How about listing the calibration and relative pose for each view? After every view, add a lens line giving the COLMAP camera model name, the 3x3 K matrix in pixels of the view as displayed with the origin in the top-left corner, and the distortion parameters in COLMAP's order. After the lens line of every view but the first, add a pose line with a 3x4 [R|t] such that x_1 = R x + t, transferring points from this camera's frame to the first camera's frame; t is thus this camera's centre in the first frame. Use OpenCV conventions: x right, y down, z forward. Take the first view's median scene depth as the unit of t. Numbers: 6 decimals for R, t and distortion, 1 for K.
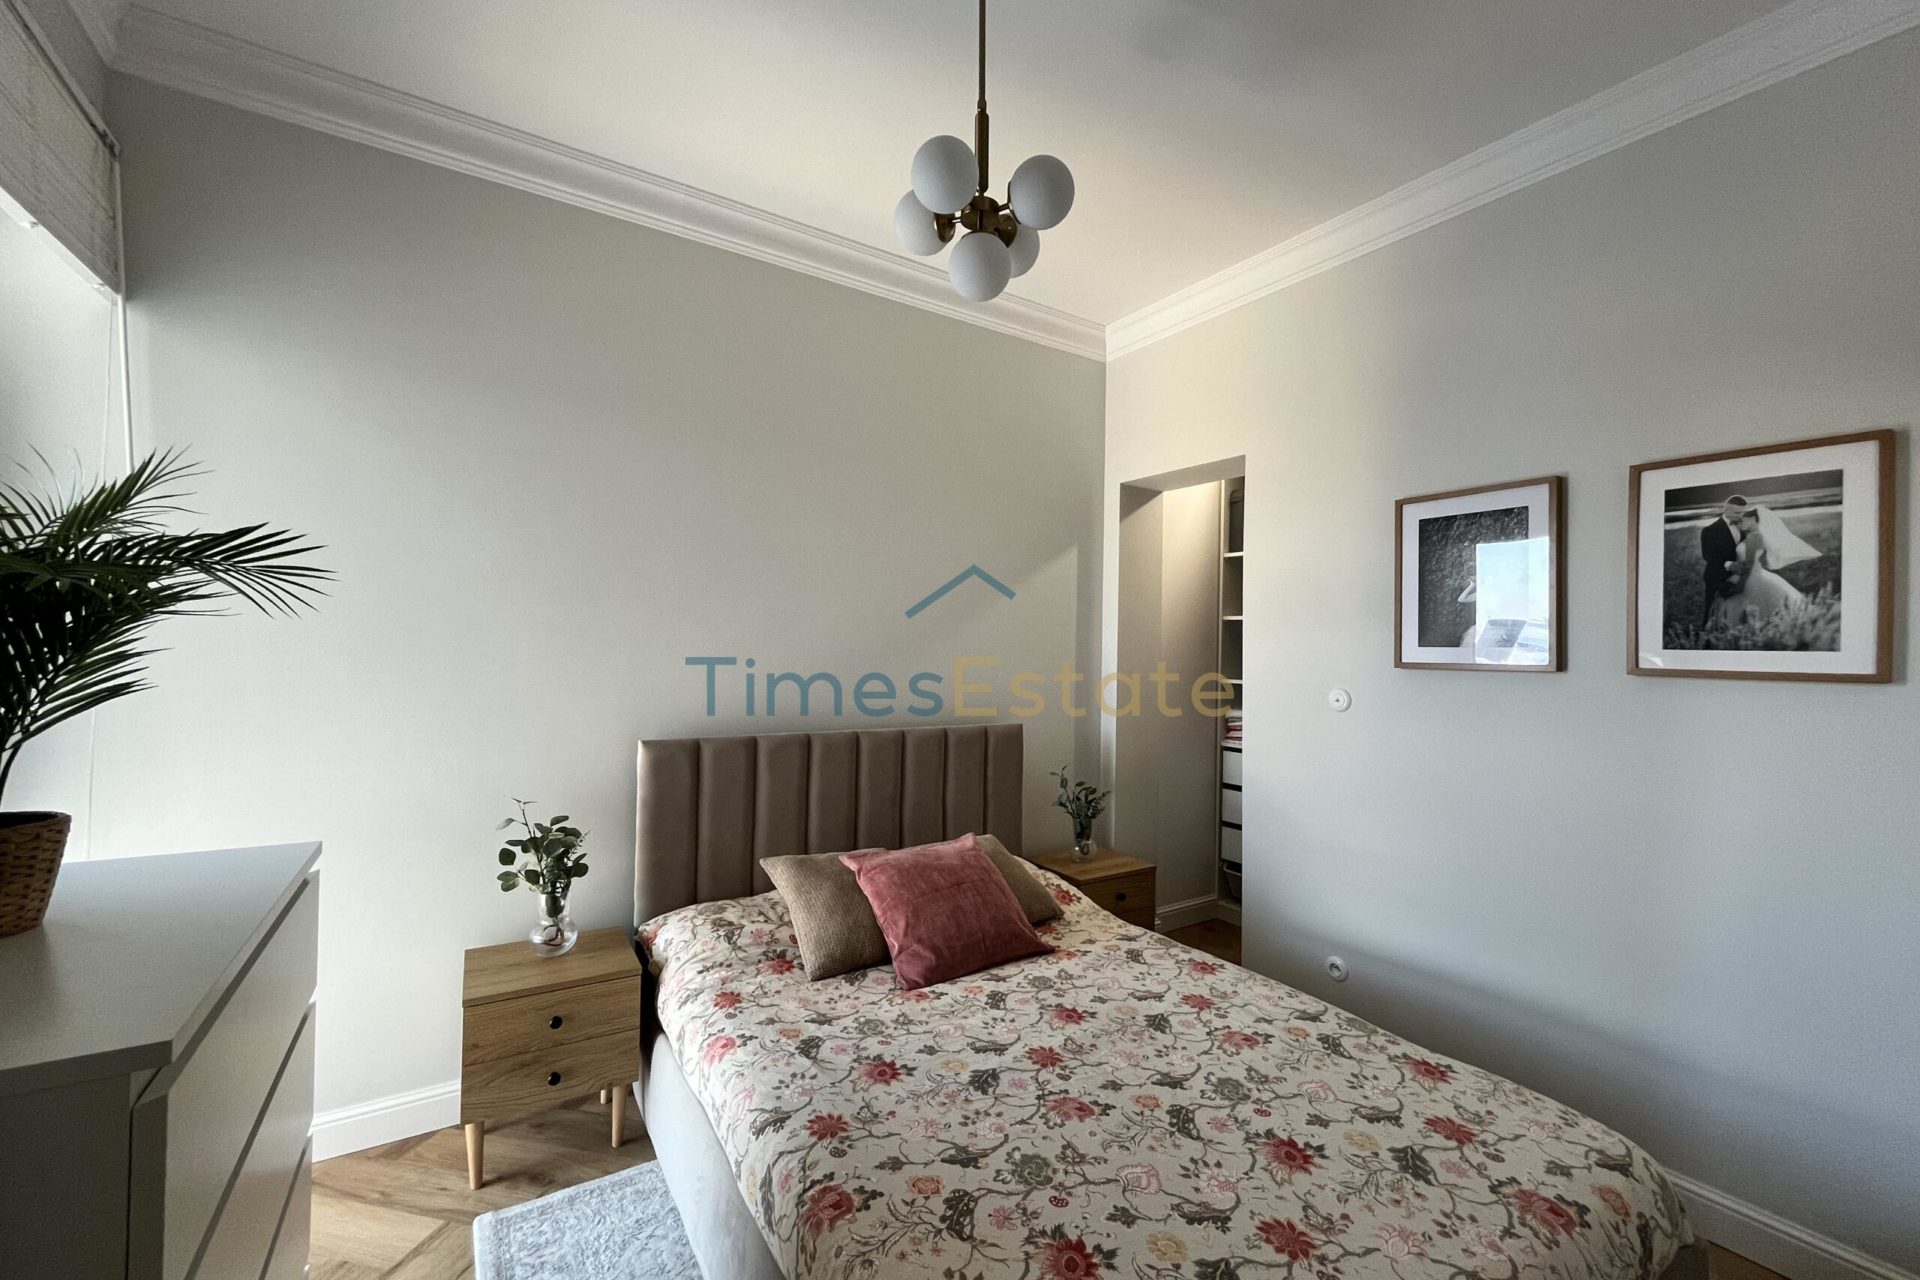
lens RADIAL K [[776.5, 0, 955.1], [0, 776.5, 641.4], [0, 0, 1]] dist [-0.003168, 0.000339]
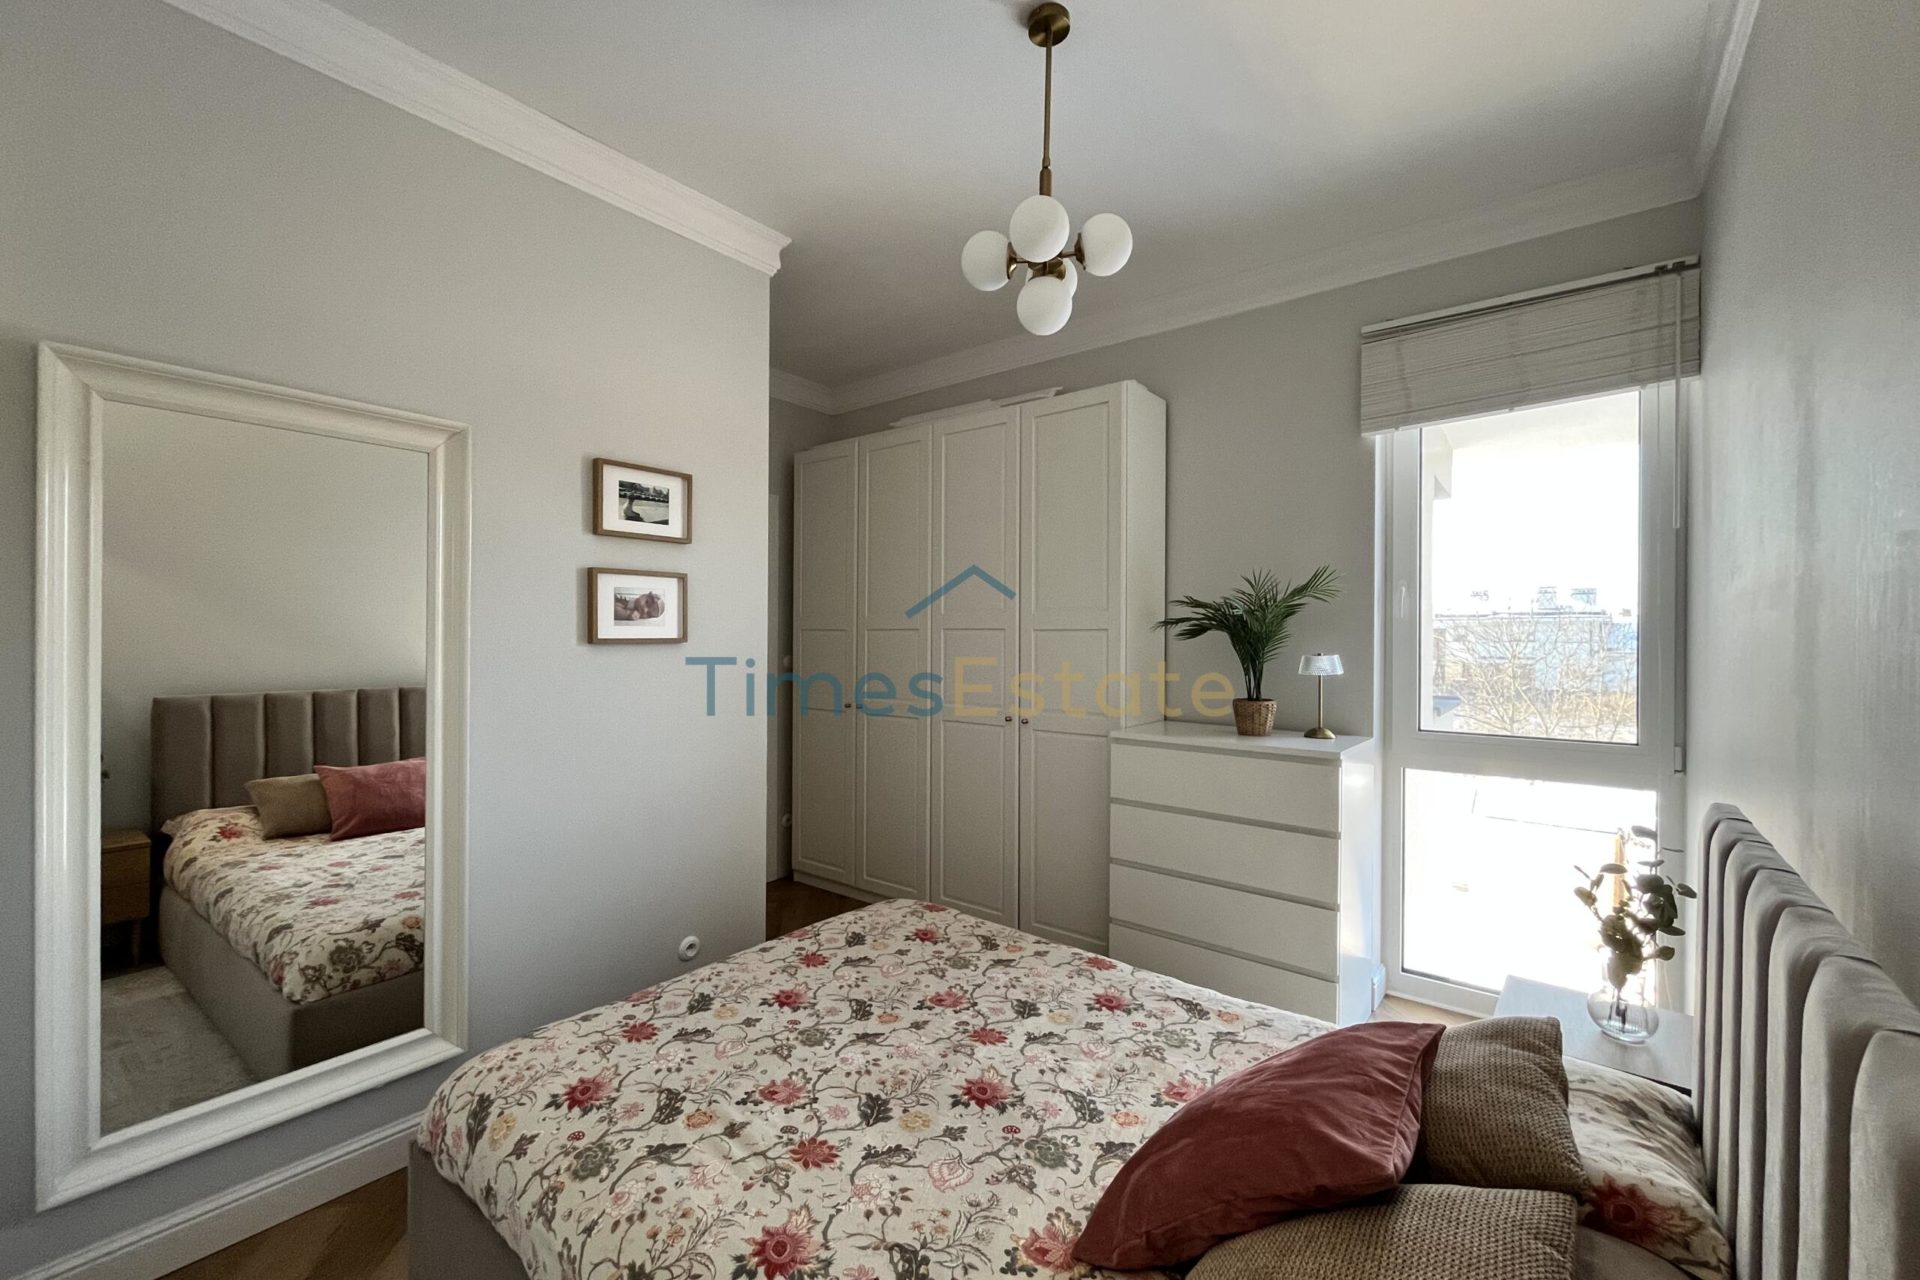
lens RADIAL K [[776.5, 0, 955.1], [0, 776.5, 641.4], [0, 0, 1]] dist [-0.003168, 0.000339]
pose [[-0.947454, -0.022001, -0.319136, 0.511515], [-0.019451, 0.999748, -0.011177, 0.031758], [0.319301, -0.004382, -0.947643, 2.035964]]
